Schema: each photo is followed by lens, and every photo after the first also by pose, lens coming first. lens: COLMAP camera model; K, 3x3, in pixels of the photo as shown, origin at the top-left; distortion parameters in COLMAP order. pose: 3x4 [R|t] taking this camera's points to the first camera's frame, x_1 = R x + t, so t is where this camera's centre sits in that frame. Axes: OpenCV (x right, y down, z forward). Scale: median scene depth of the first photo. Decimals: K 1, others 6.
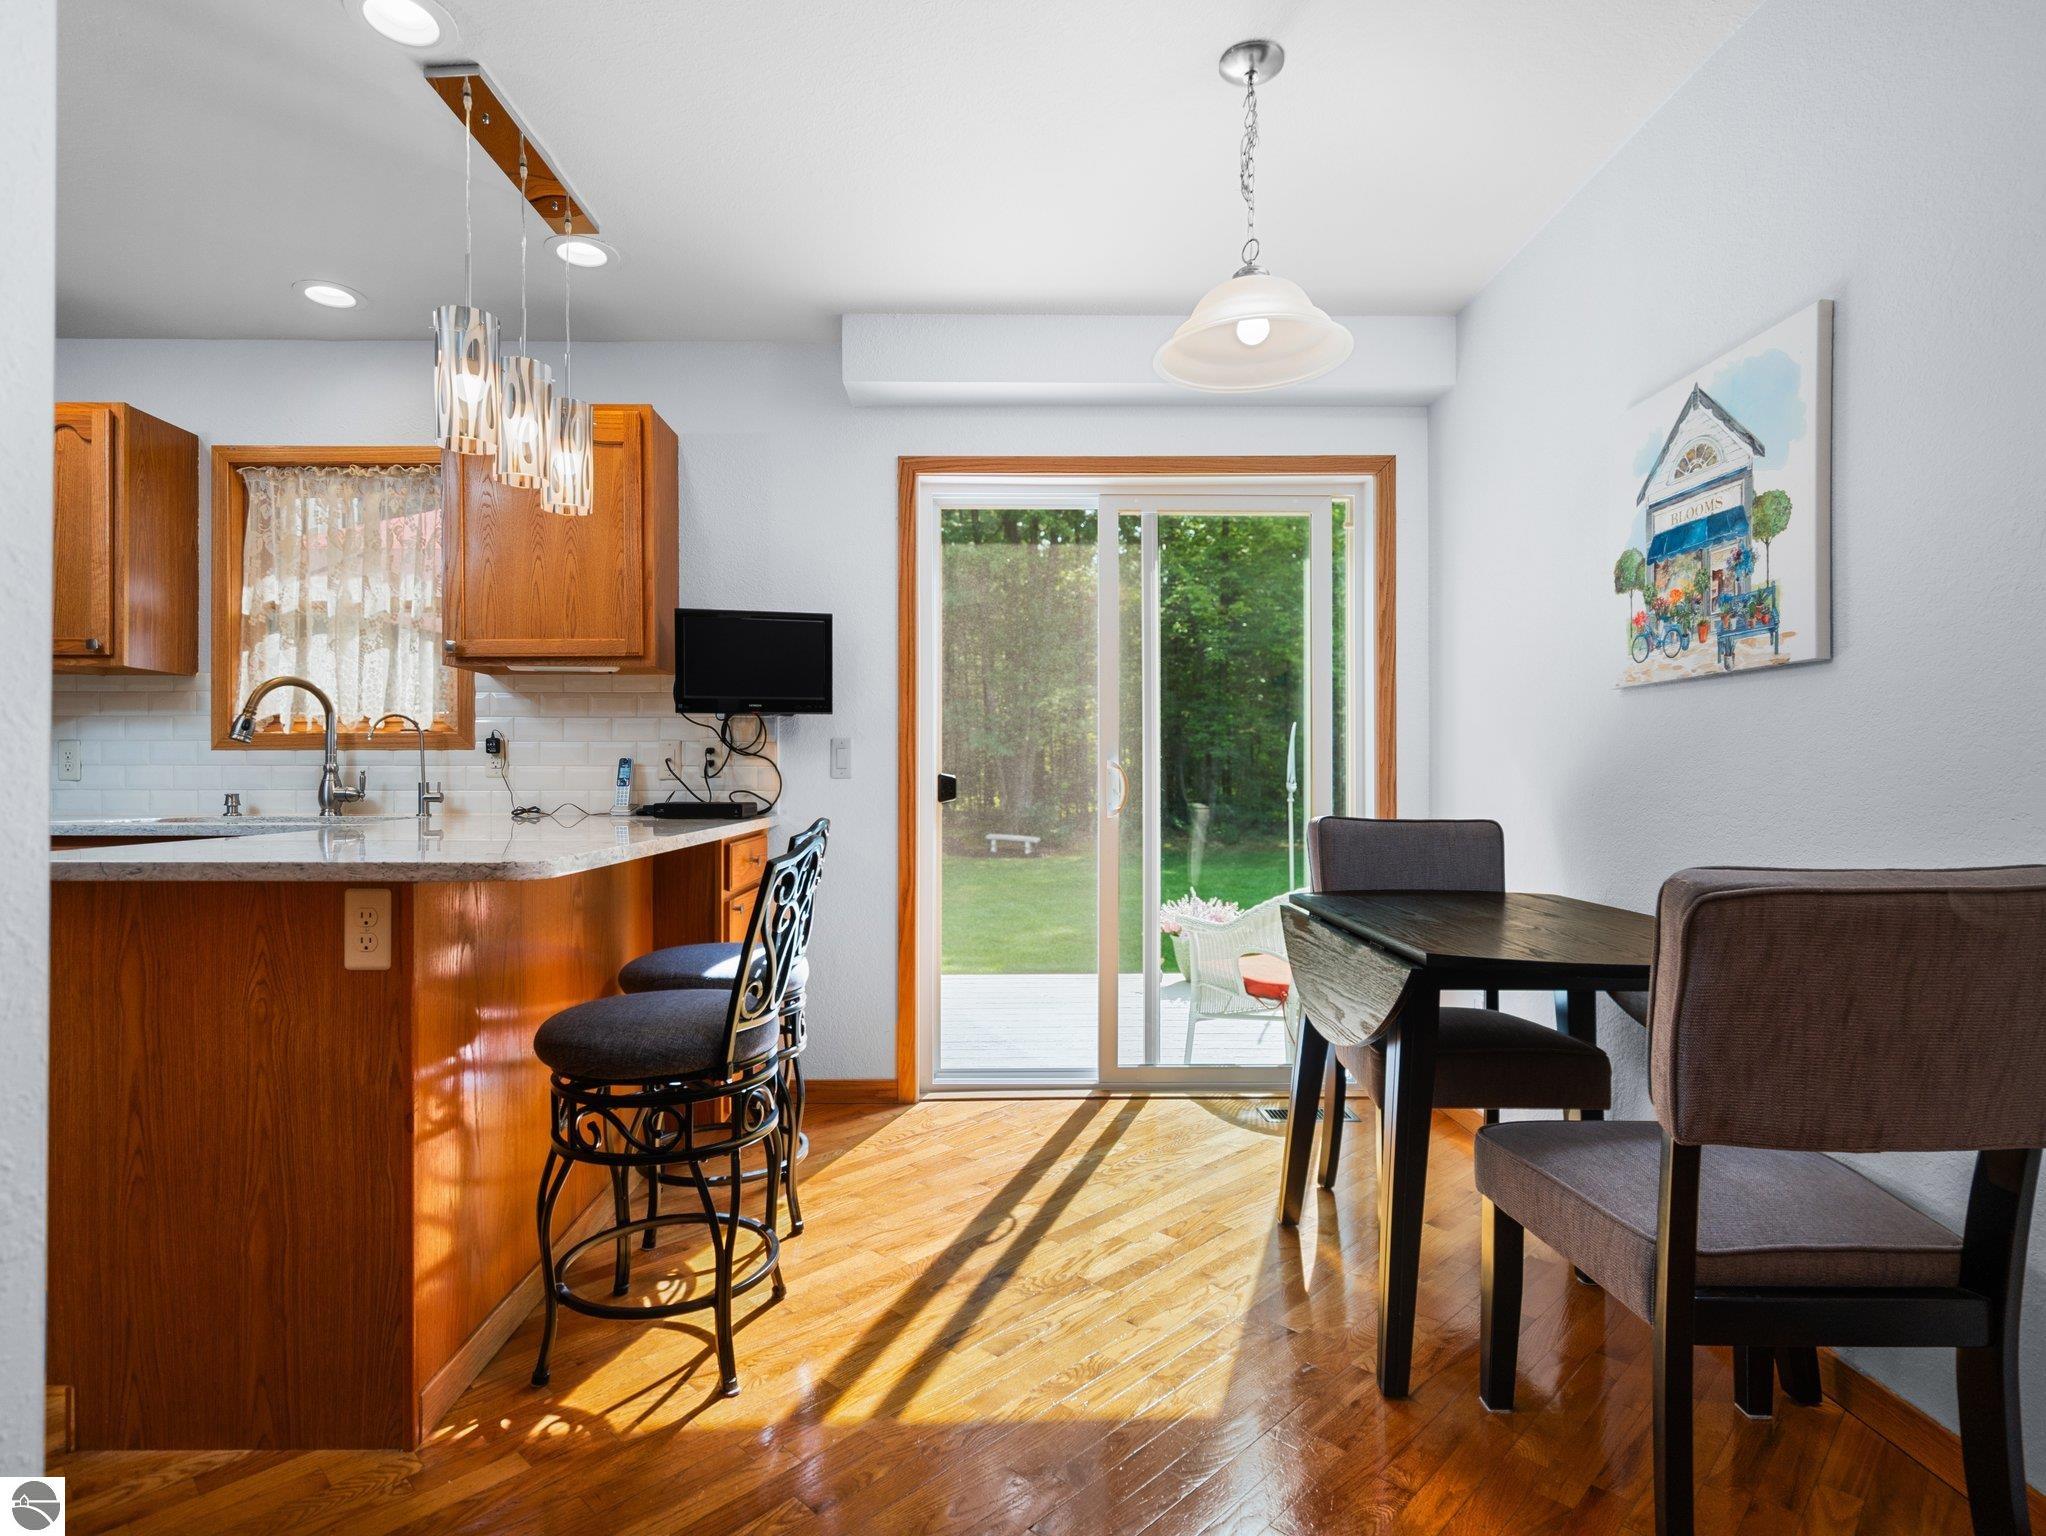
lens RADIAL K [[1056.3, 0, 1010.7], [0, 1056.3, 777.9], [0, 0, 1]] dist [0.000716, -0.000517]
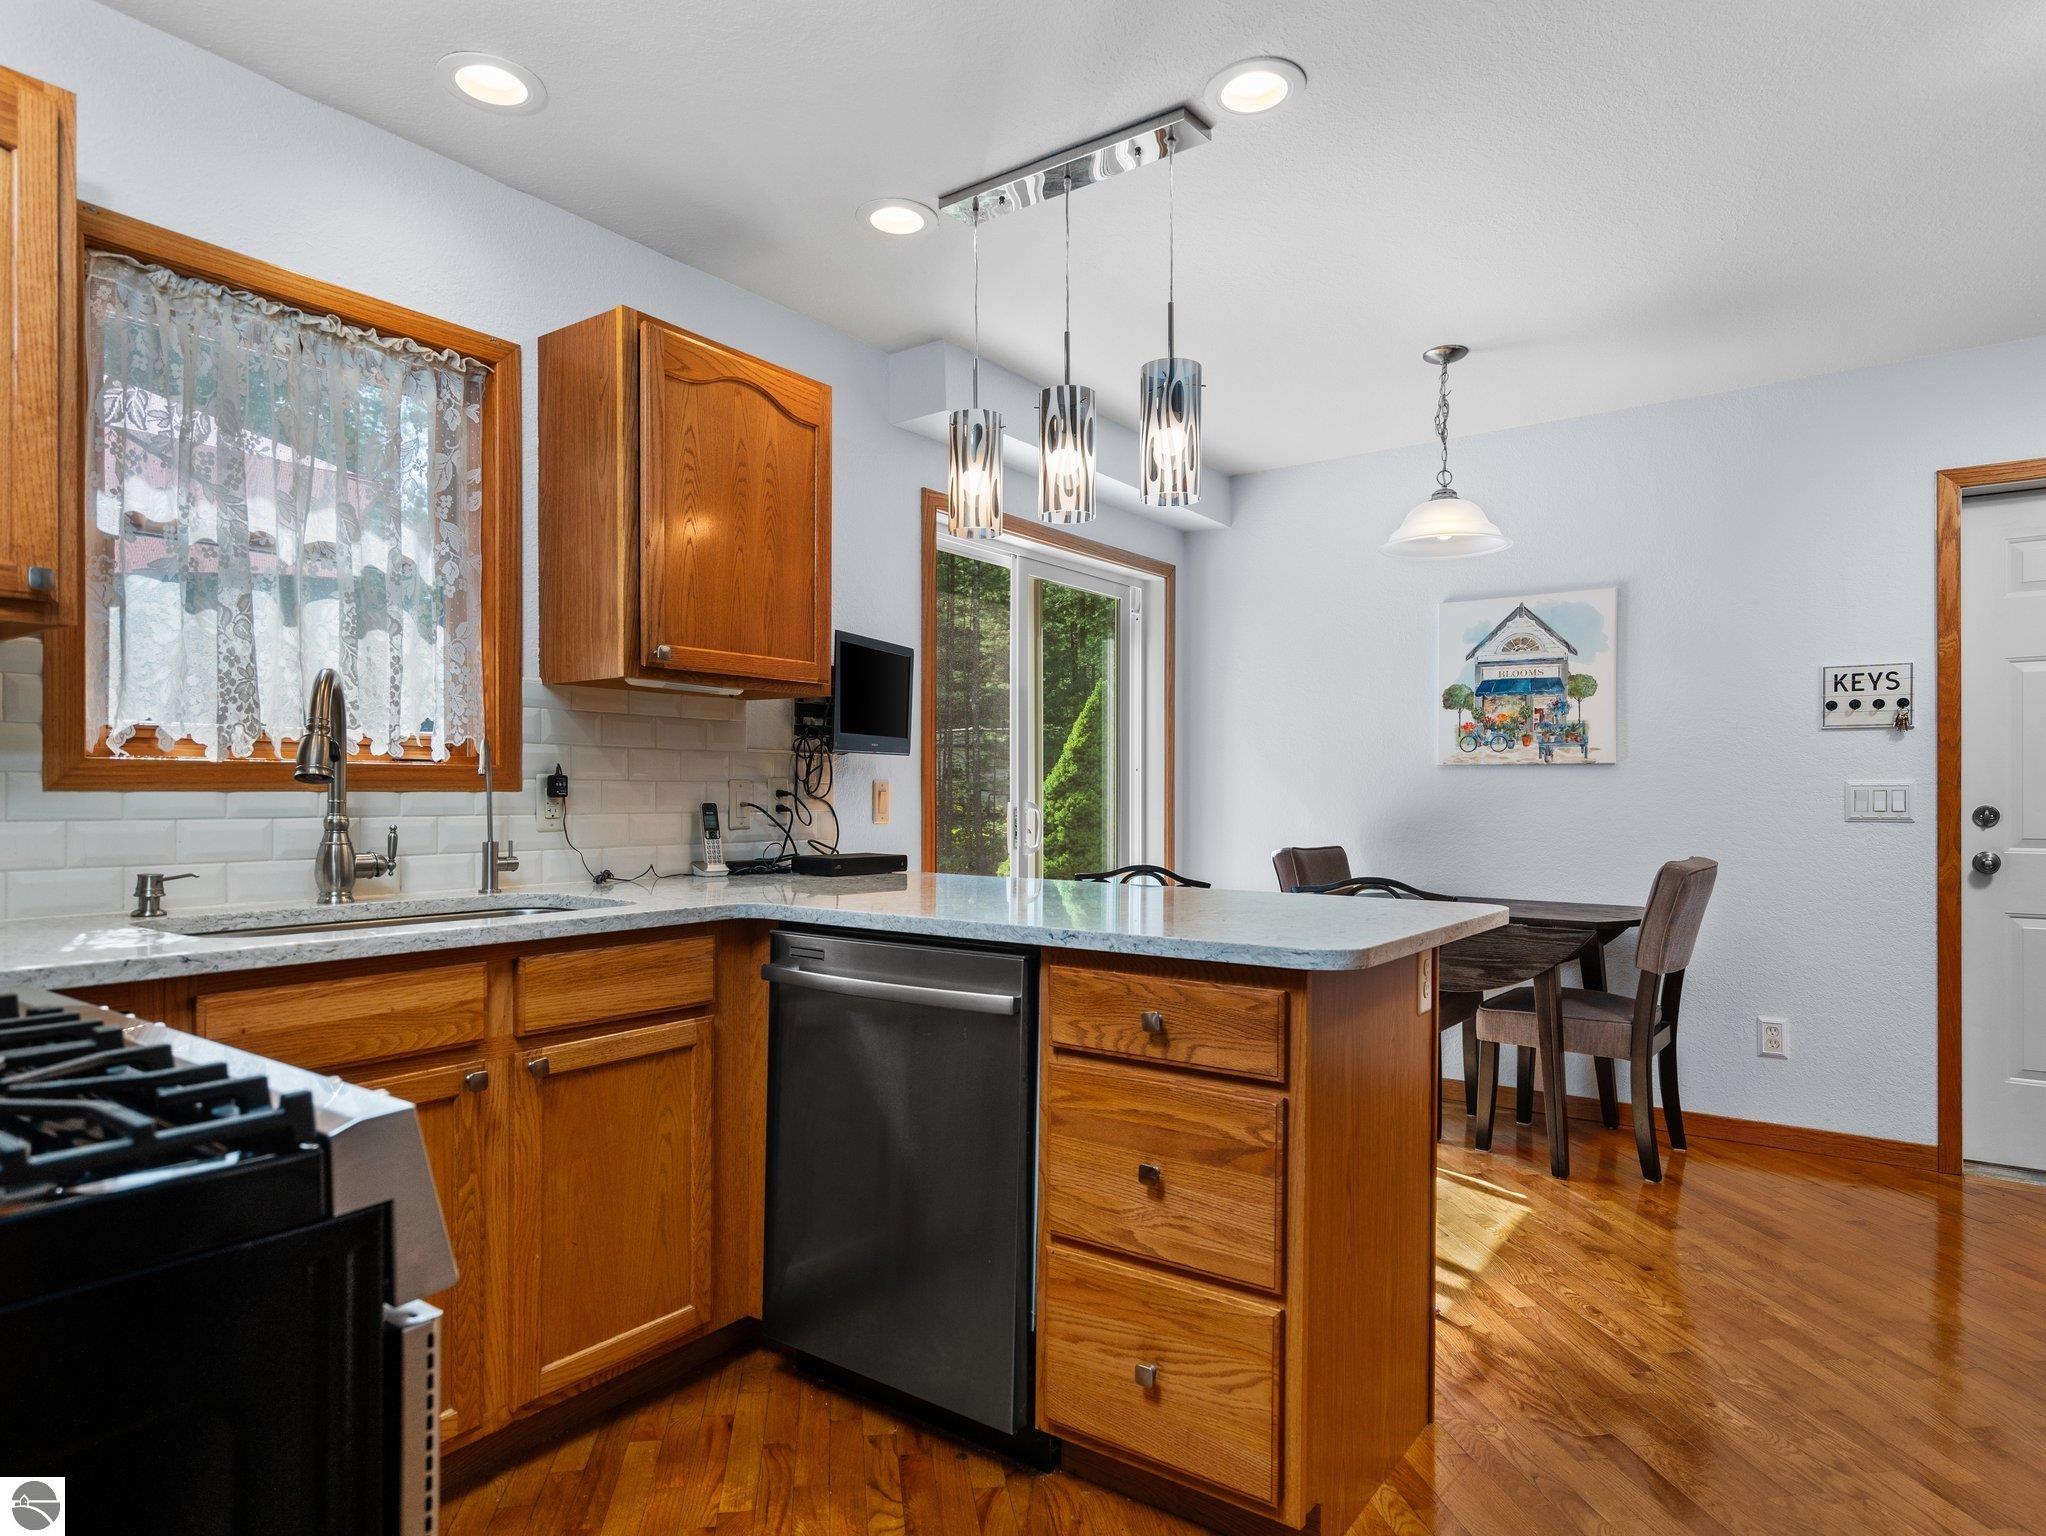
lens RADIAL K [[1200.0, 0, 1023.2], [0, 1200.0, 796.3], [0, 0, 1]] dist [0.002865, 0.000262]
pose [[0.597796, 0.000766, 0.801648, -1.436866], [-0.002832, 0.999995, 0.001156, -0.038888], [-0.801643, -0.002961, 0.597795, 0.428526]]
